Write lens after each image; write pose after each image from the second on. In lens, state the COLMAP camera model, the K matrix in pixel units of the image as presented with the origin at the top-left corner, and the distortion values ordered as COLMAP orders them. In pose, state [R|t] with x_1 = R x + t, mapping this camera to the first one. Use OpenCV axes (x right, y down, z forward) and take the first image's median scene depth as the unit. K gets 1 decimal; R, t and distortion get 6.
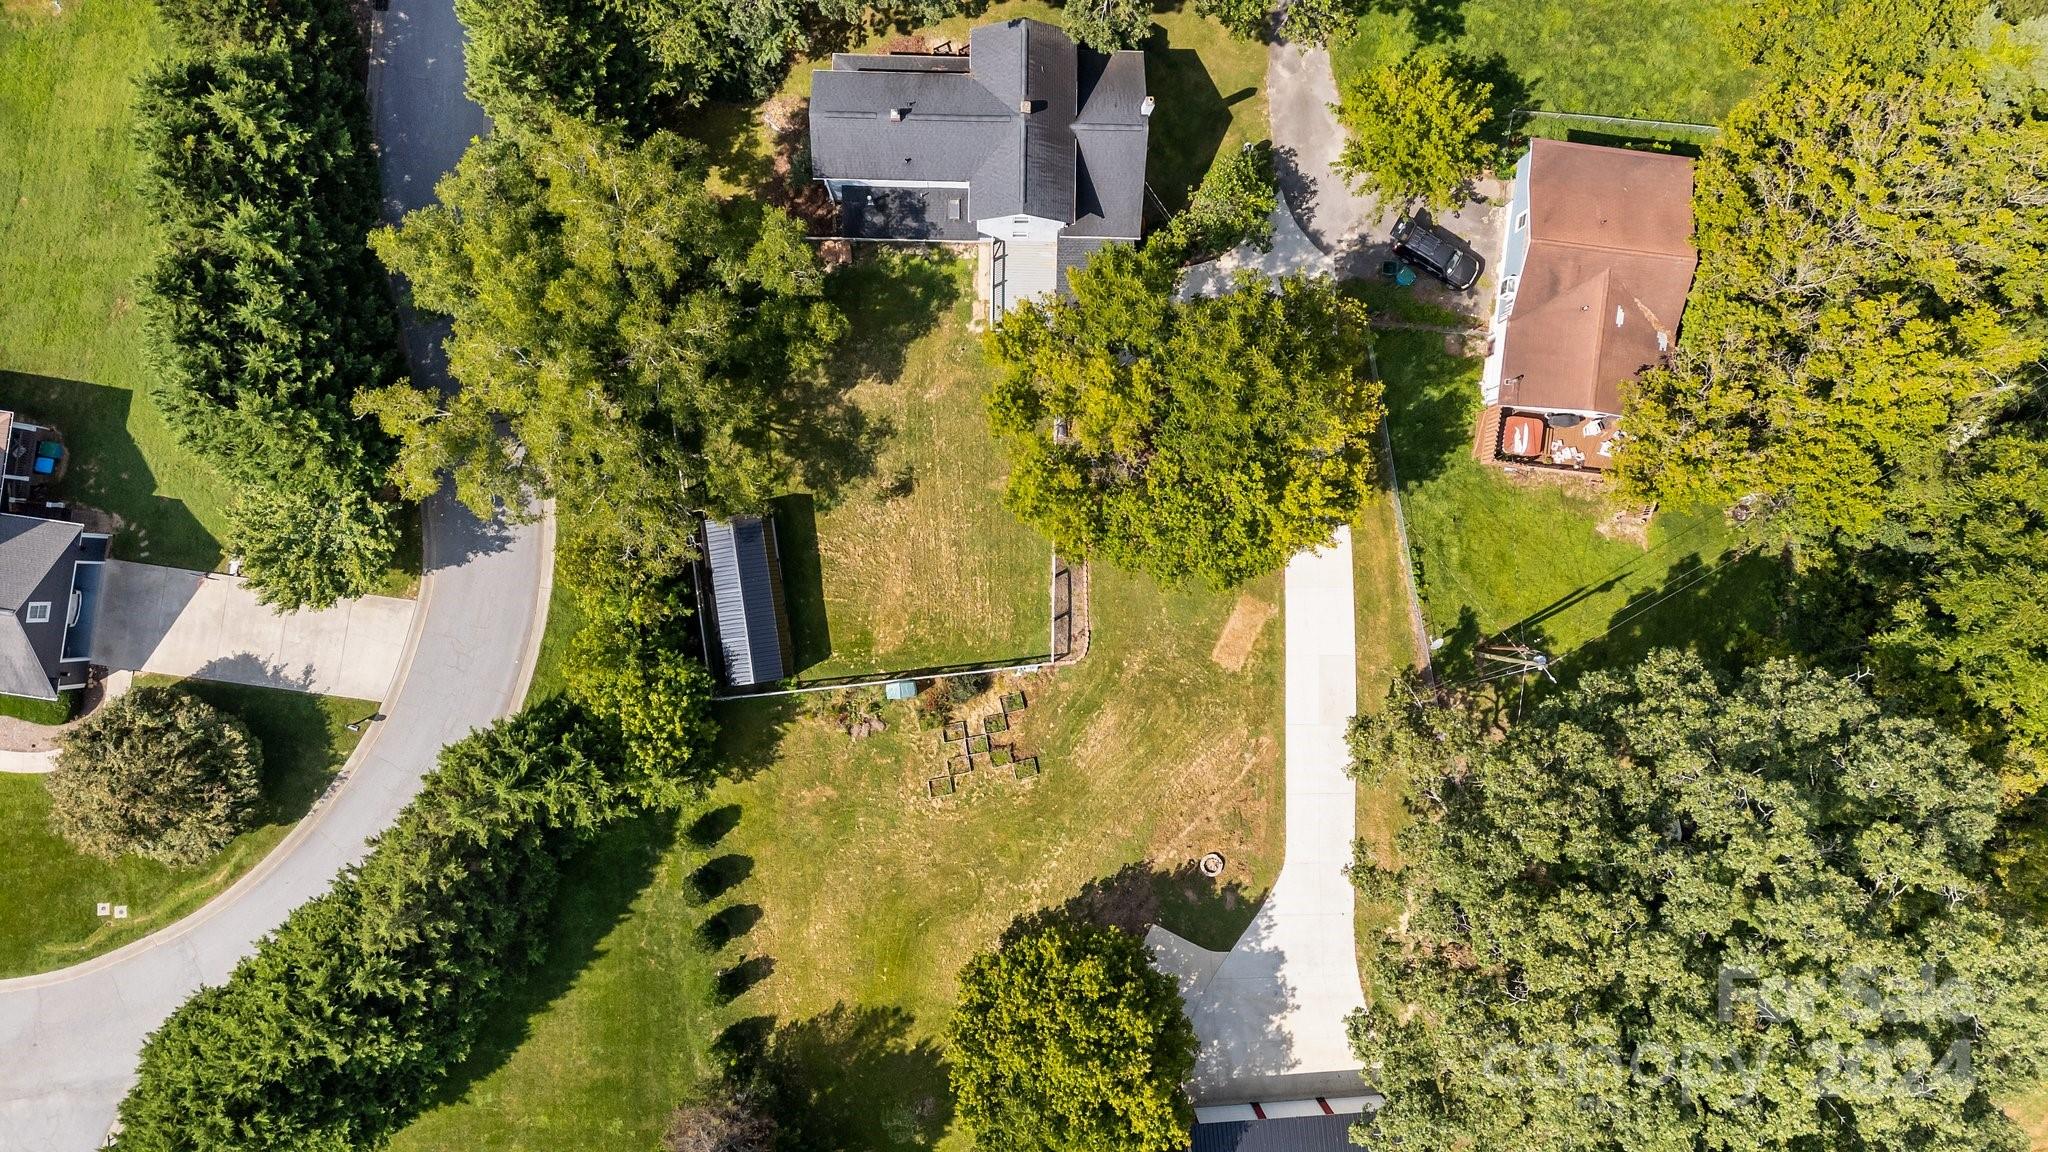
lens RADIAL K [[1373.9, 0, 1024.0], [0, 1373.9, 576.0], [0, 0, 1]] dist [0.158903, -0.000466]
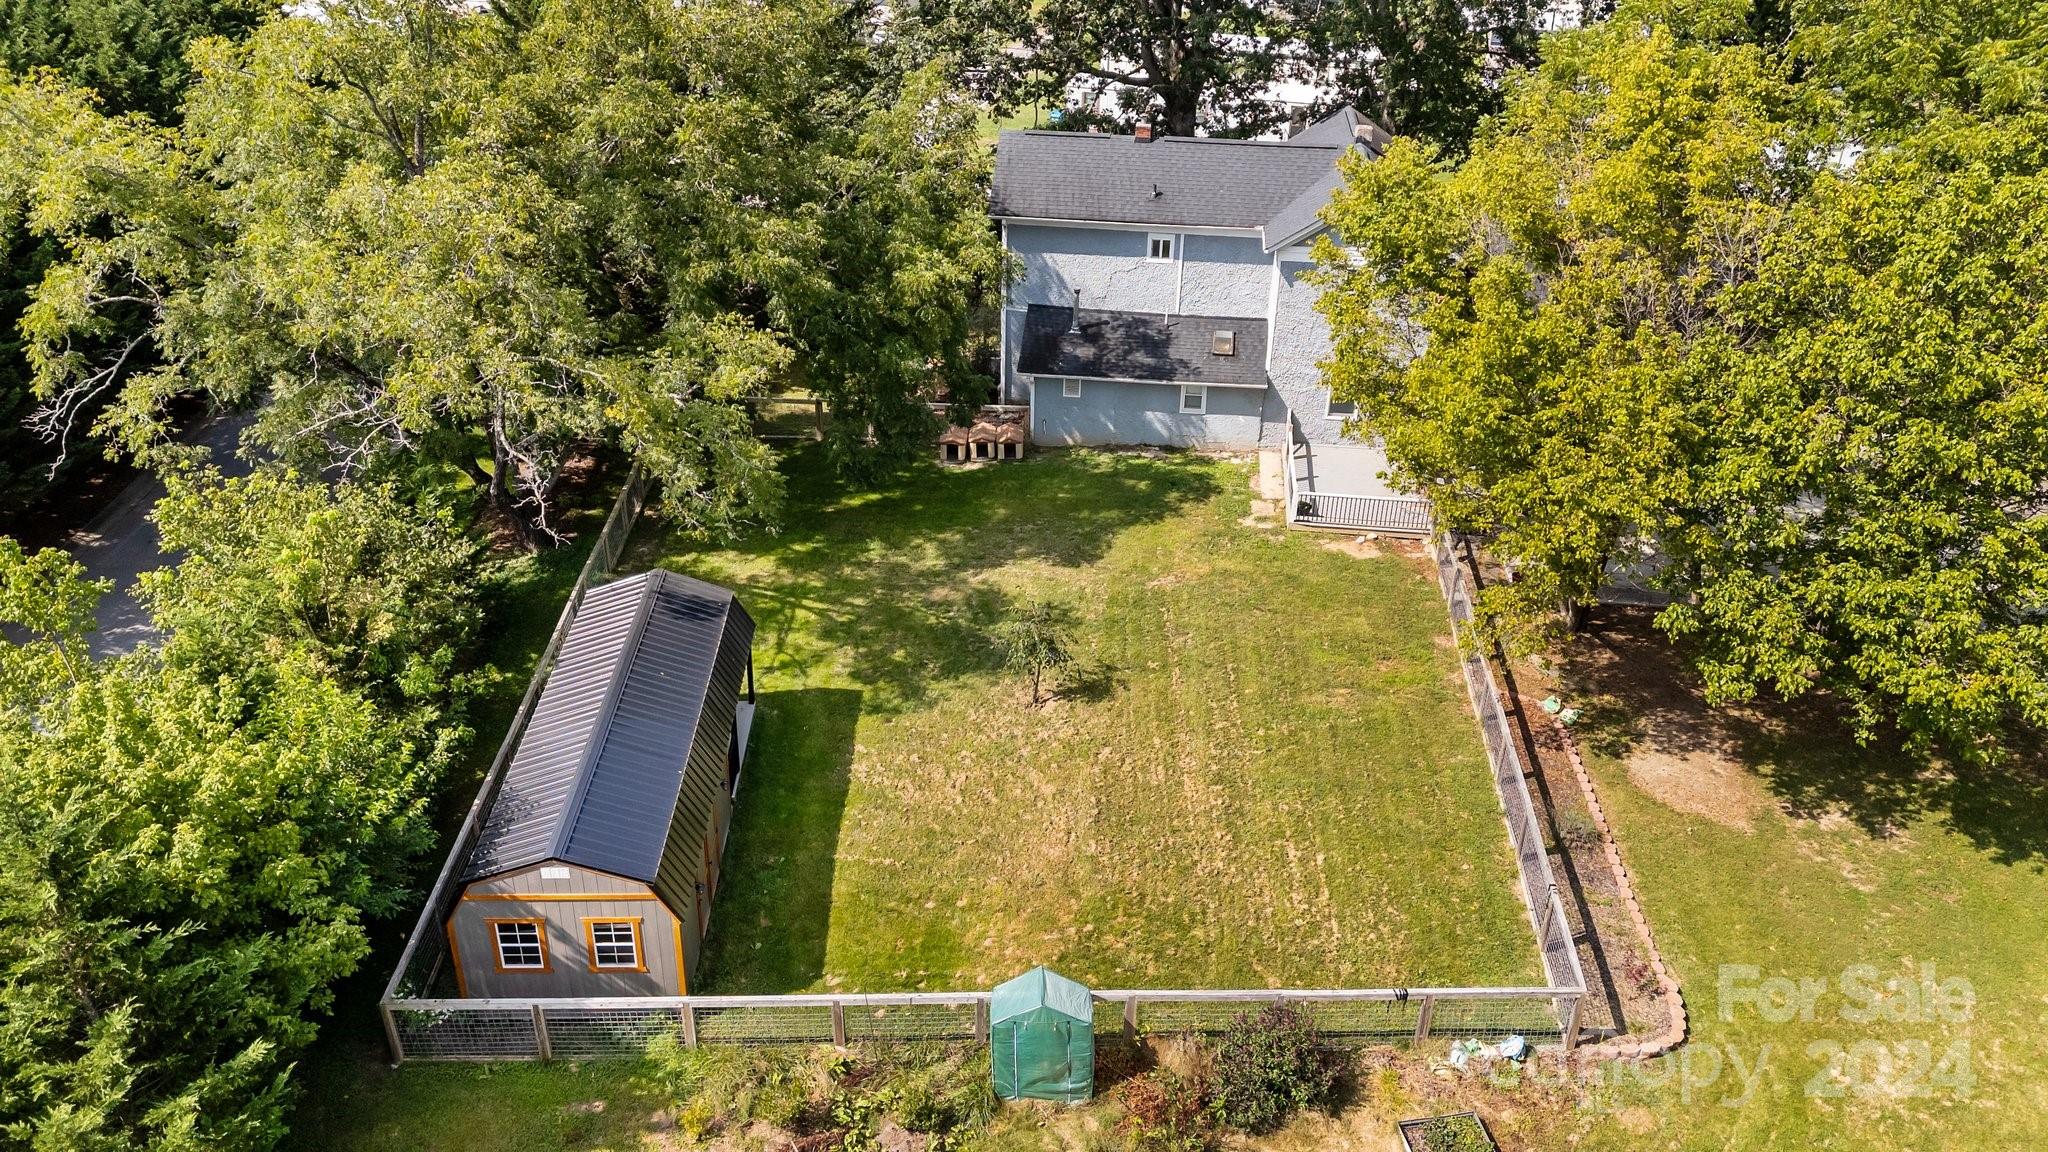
lens RADIAL K [[1475.7, 0, 1024.0], [0, 1475.7, 576.0], [0, 0, 1]] dist [0.074653, -0.135346]
pose [[0.994747, 0.044554, -0.092155, -0.068911], [-0.101922, 0.514339, -0.851509, 0.289366], [0.009460, 0.856429, 0.516179, 0.756036]]
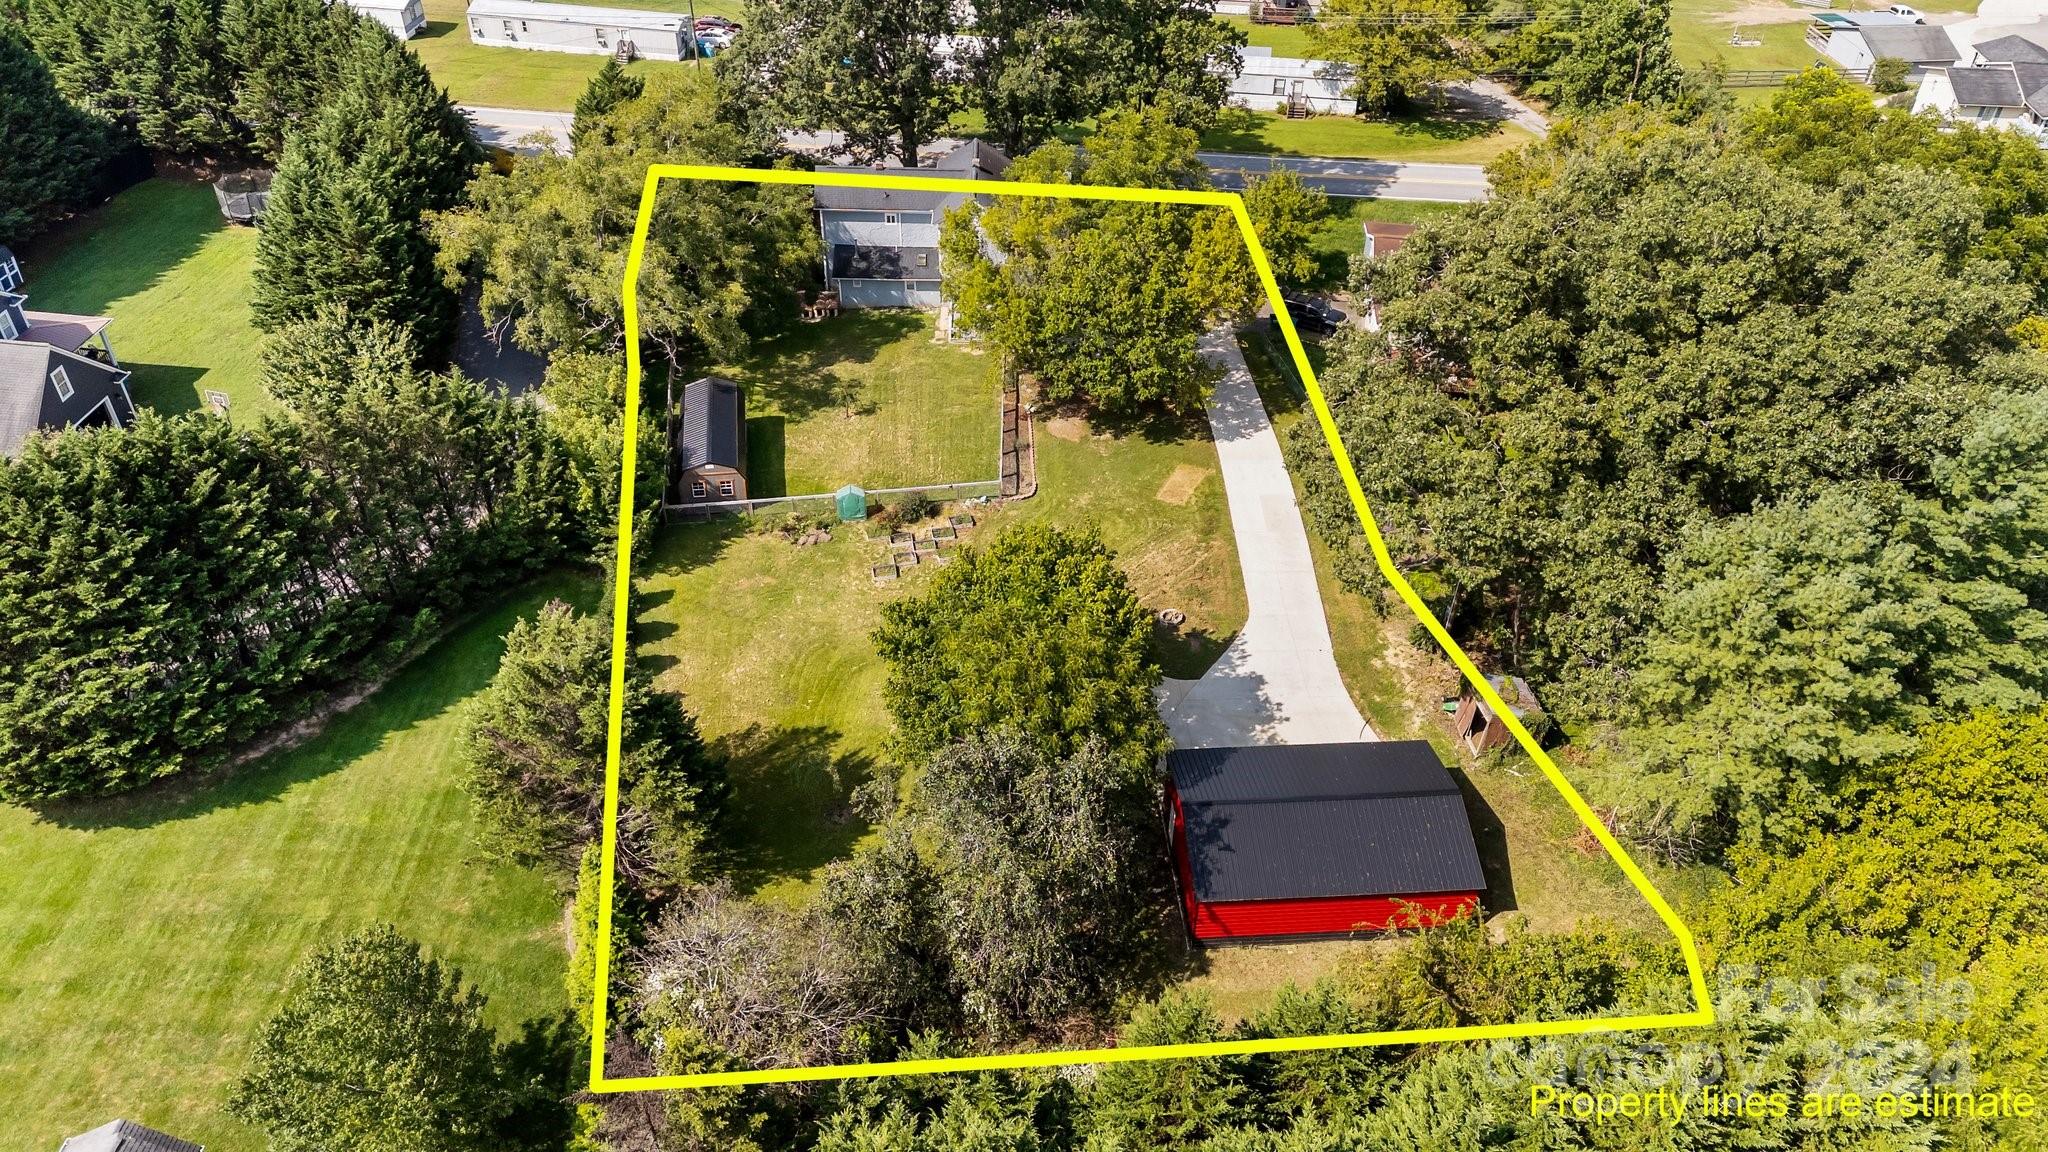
lens RADIAL K [[1373.9, 0, 1024.0], [0, 1373.9, 576.0], [0, 0, 1]] dist [0.158903, -0.000466]
pose [[0.999810, -0.016969, 0.009640, 0.026647], [0.018435, 0.659111, -0.751820, 0.875042], [0.006403, 0.751854, 0.659298, 0.367209]]
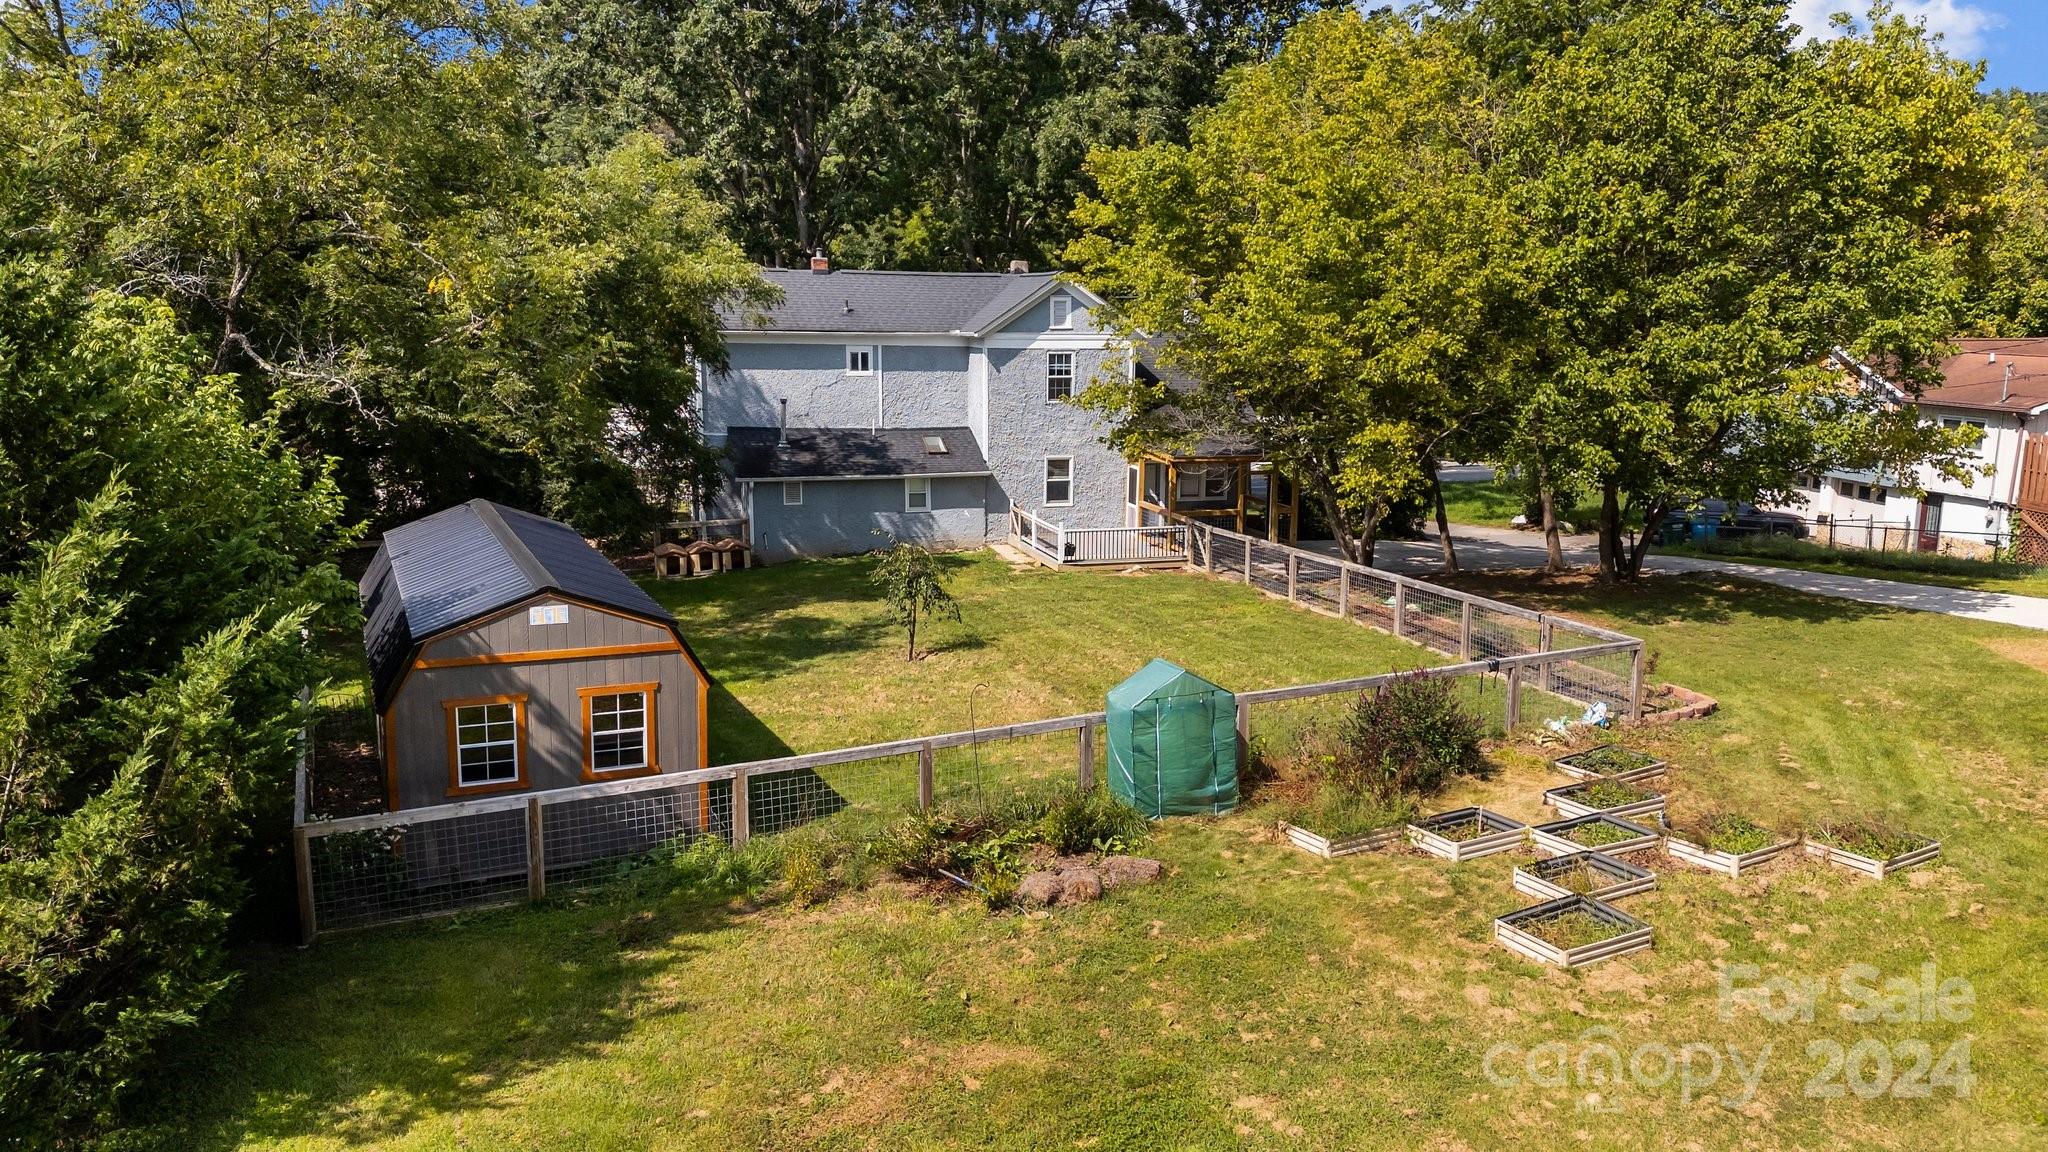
lens RADIAL K [[1475.7, 0, 1024.0], [0, 1475.7, 576.0], [0, 0, 1]] dist [0.074653, -0.135346]
pose [[0.958064, -0.070963, 0.277629, -0.180353], [0.286286, 0.195099, -0.938071, 0.305375], [0.012403, 0.978213, 0.207233, 0.908841]]
